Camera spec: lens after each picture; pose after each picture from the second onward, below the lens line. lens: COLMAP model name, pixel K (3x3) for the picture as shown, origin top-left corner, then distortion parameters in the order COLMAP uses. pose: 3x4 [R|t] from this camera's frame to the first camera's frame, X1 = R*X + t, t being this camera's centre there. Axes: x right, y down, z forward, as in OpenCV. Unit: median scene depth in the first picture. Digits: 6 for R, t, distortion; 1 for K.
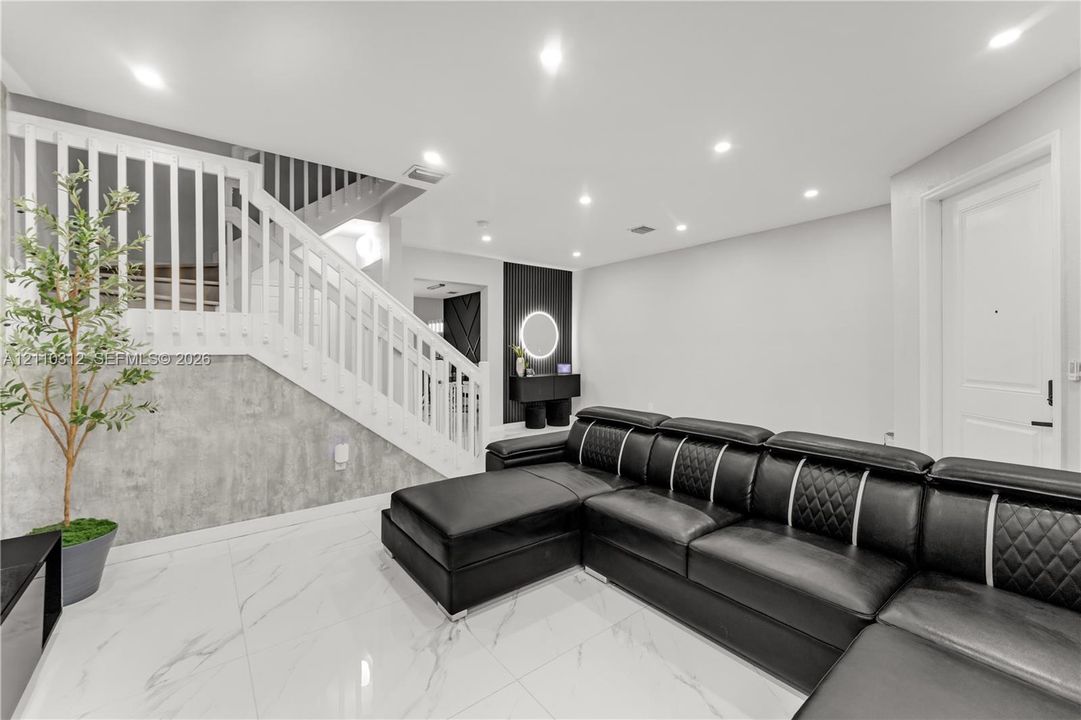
lens RADIAL K [[441.5, 0, 526.8], [0, 441.5, 351.4], [0, 0, 1]] dist [-0.000310, -0.000068]
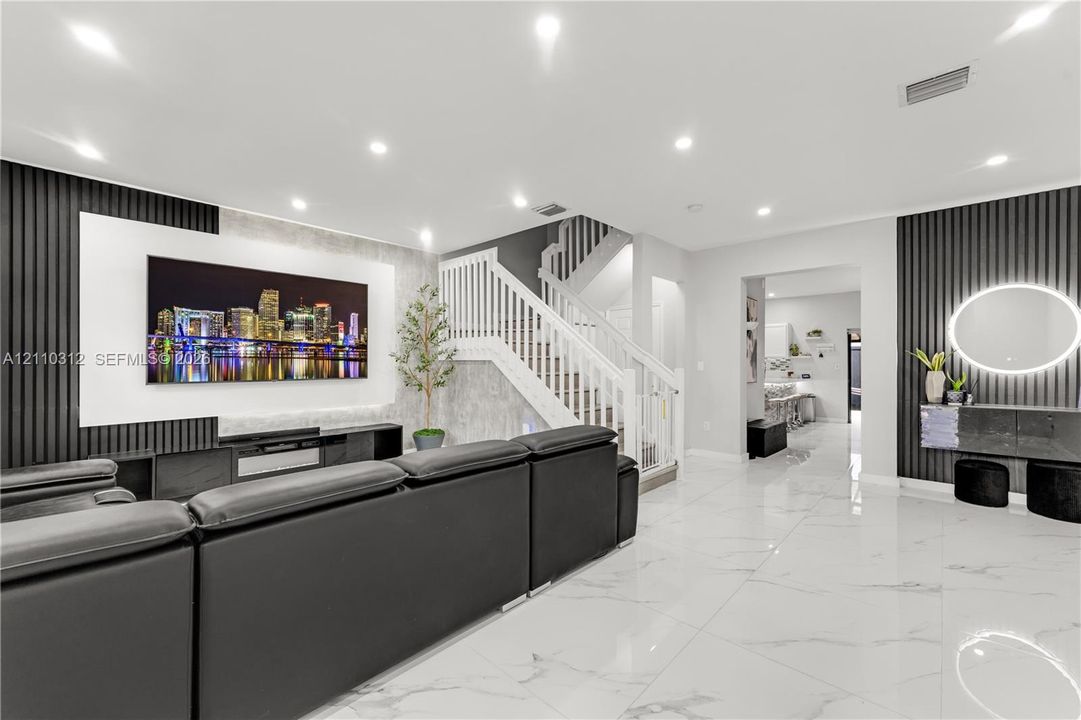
lens RADIAL K [[430.6, 0, 535.0], [0, 430.6, 362.4], [0, 0, 1]] dist [-0.001852, -0.000339]
pose [[0.175363, 0.005832, -0.984487, 0.994084], [-0.007359, 0.999962, 0.004613, 0.007511], [0.984476, 0.006436, 0.175400, 0.834442]]
